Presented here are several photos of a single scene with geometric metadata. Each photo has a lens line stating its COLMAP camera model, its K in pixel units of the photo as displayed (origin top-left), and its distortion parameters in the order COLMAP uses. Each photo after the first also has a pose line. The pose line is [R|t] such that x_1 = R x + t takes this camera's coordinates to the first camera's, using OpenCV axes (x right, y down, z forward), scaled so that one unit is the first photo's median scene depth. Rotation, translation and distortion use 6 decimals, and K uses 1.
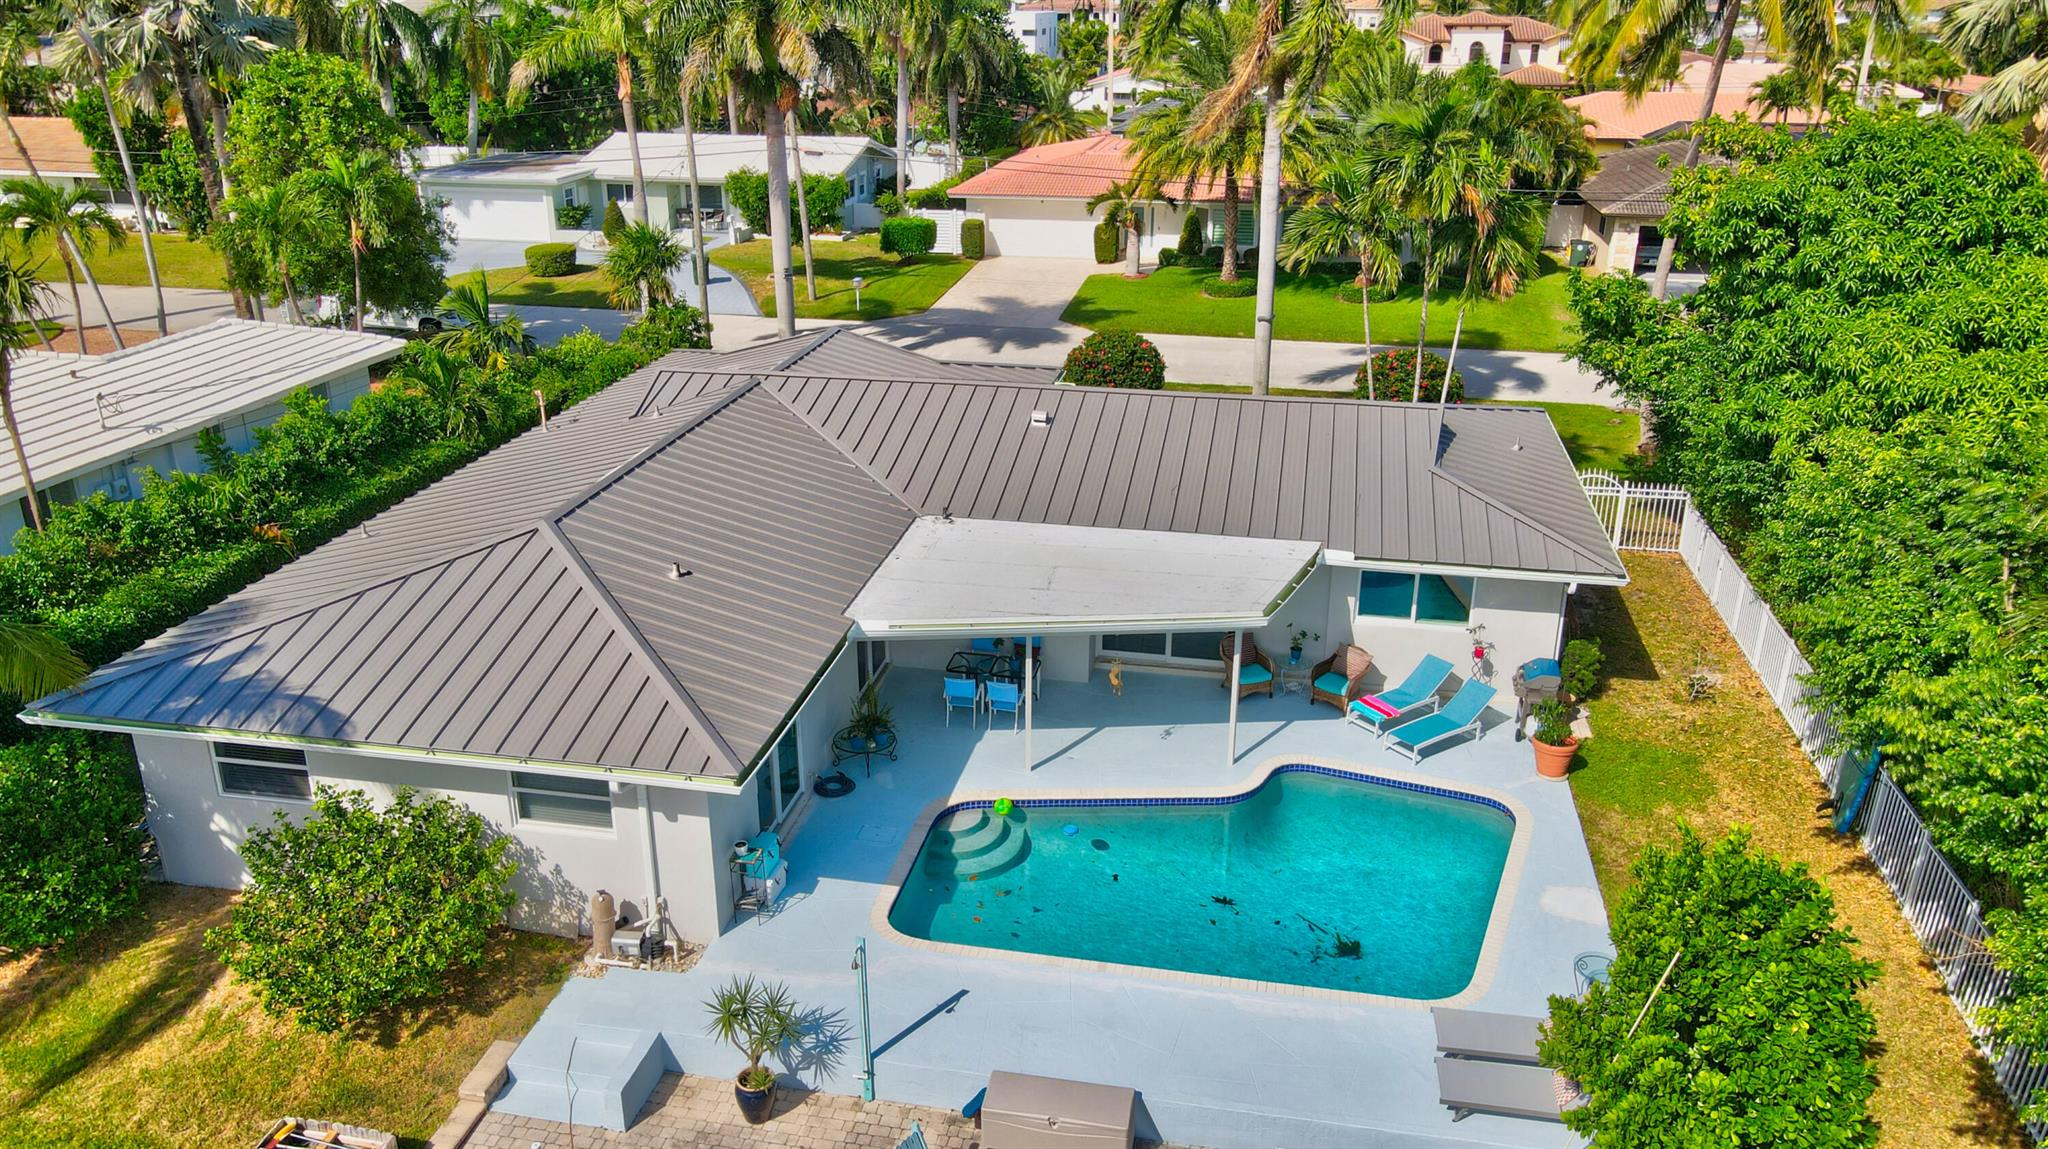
lens RADIAL K [[1520.2, 0, 1015.5], [0, 1520.2, 571.0], [0, 0, 1]] dist [0.004928, 0.014727]
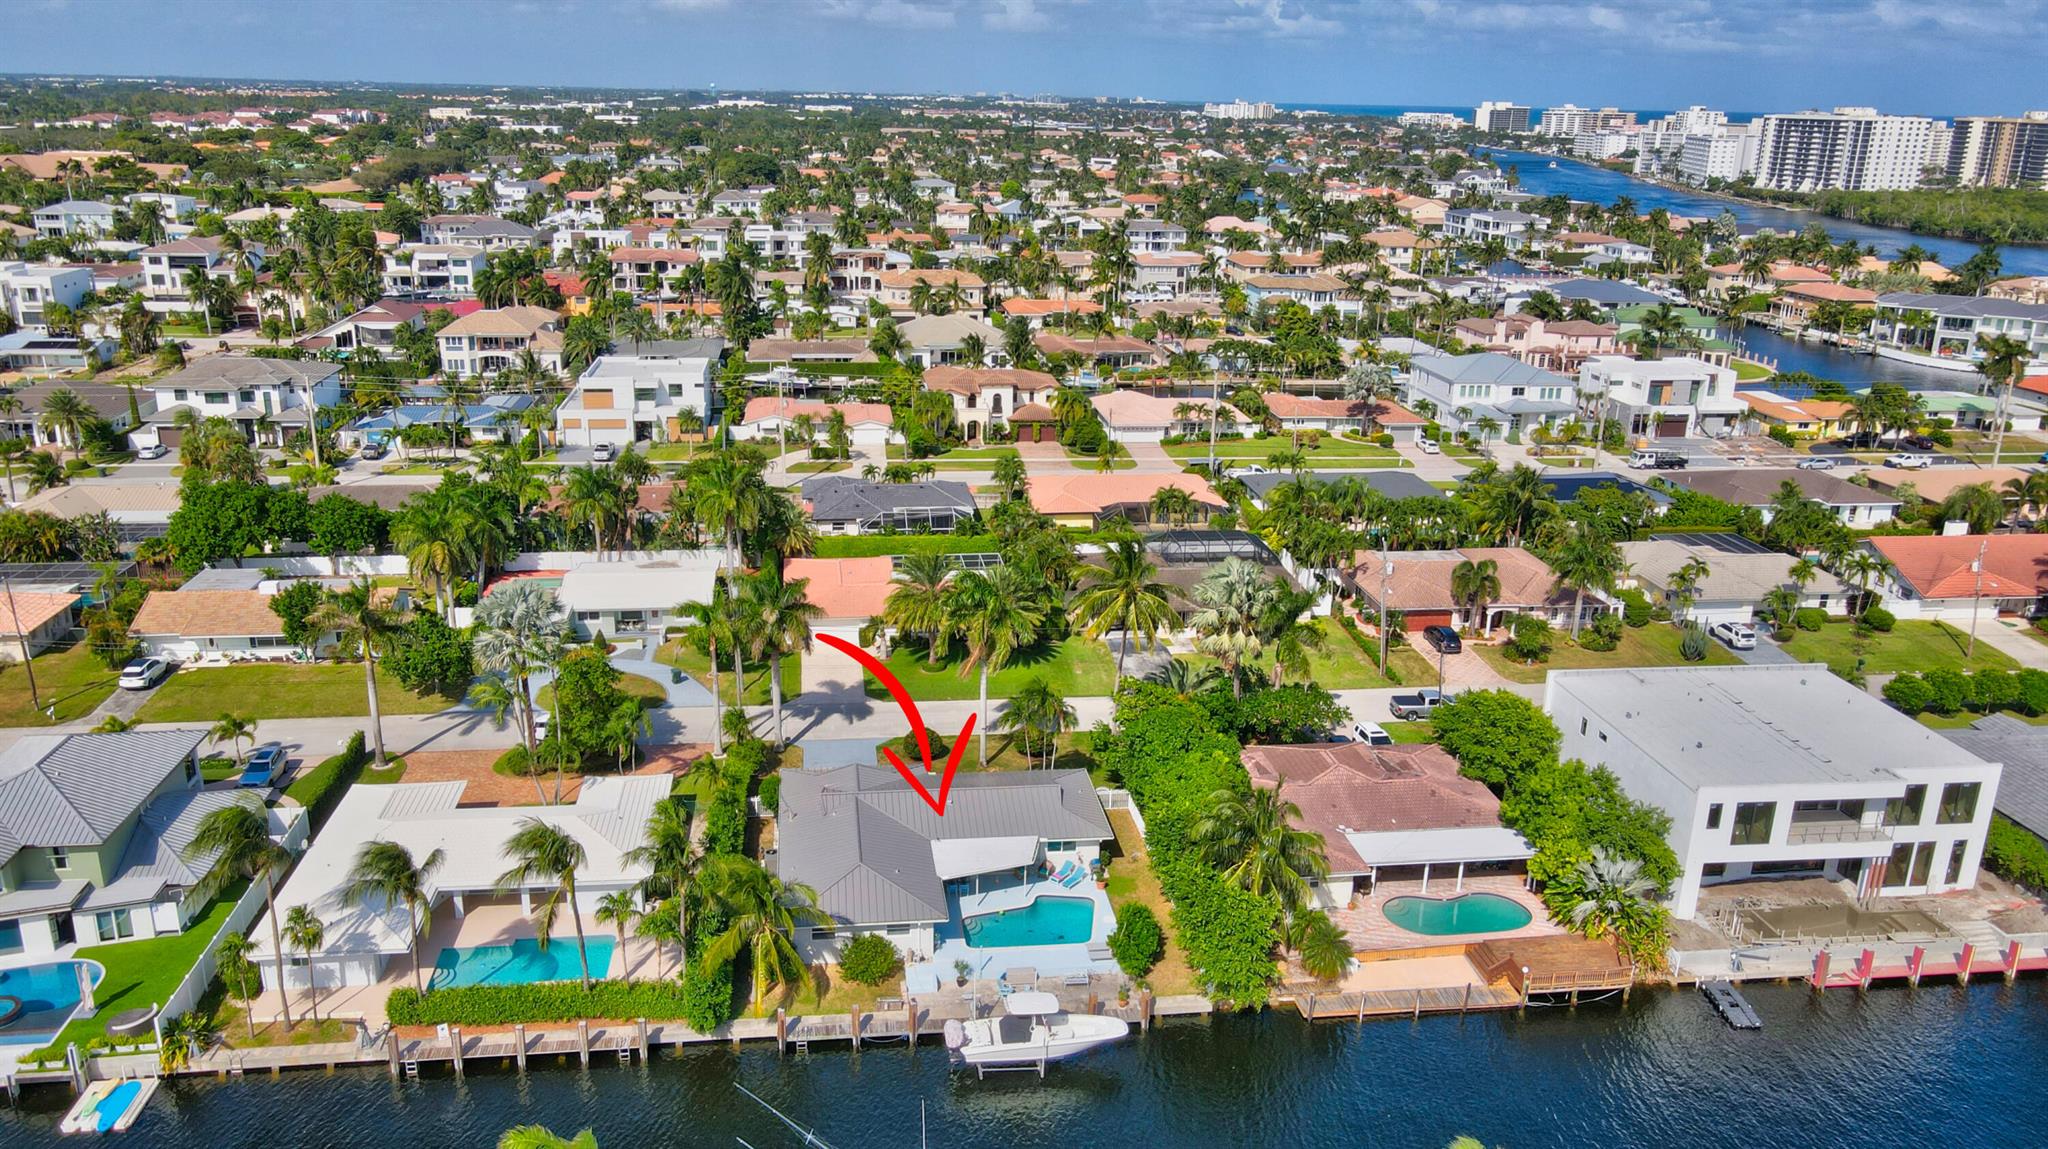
lens RADIAL K [[1520.2, 0, 1015.5], [0, 1520.2, 571.0], [0, 0, 1]] dist [0.004928, 0.014727]
pose [[0.947515, -0.077821, 0.310095, -0.943039], [0.095515, 0.994530, -0.042268, -0.500566], [-0.305109, 0.069668, 0.949766, -2.538688]]
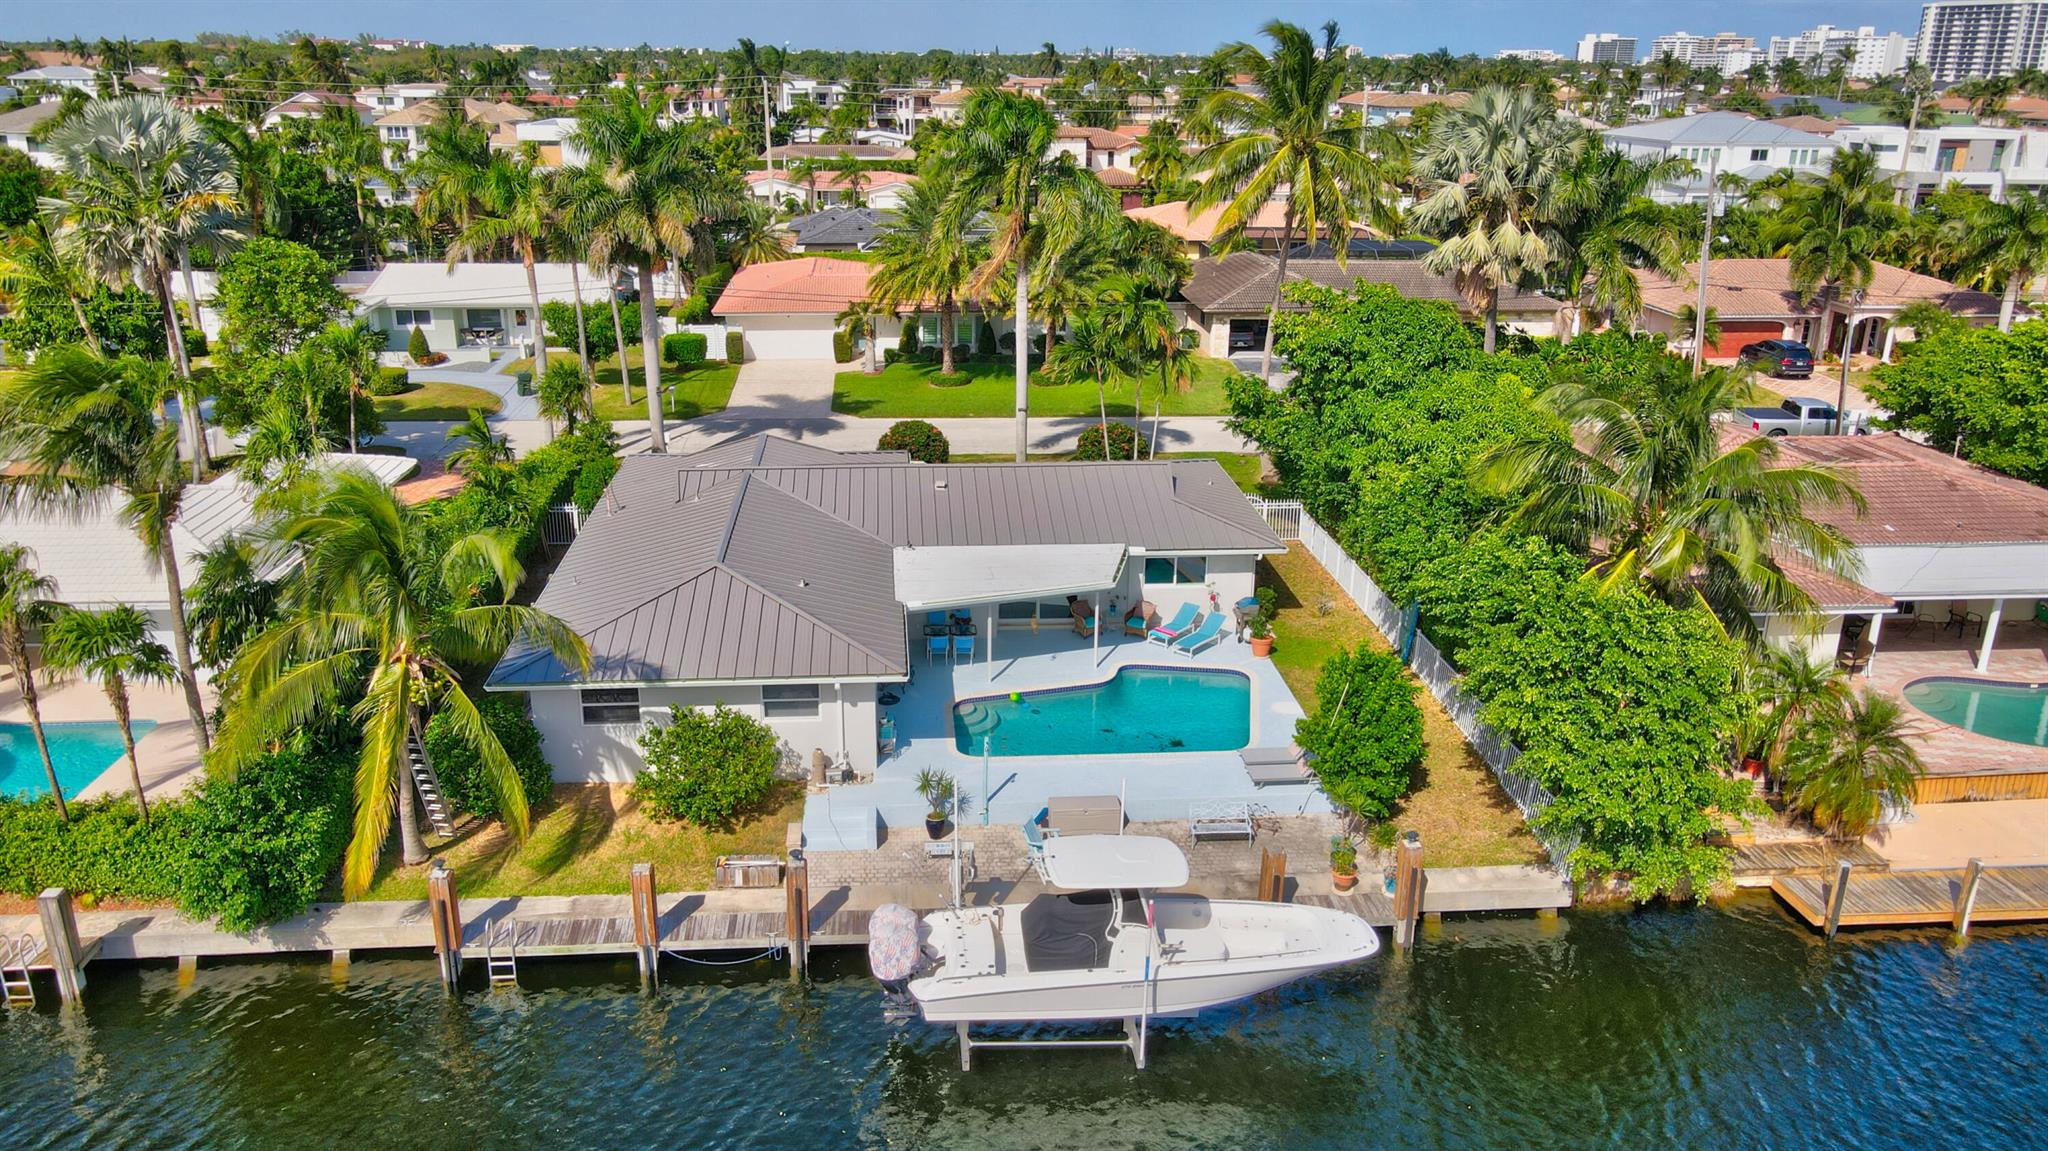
lens RADIAL K [[1520.2, 0, 1015.5], [0, 1520.2, 572.0], [0, 0, 1]] dist [0.004928, 0.014727]
pose [[0.962184, -0.081492, 0.259926, -0.371829], [0.091168, 0.995512, -0.025369, 0.045793], [-0.256692, 0.048107, 0.965295, -0.653763]]
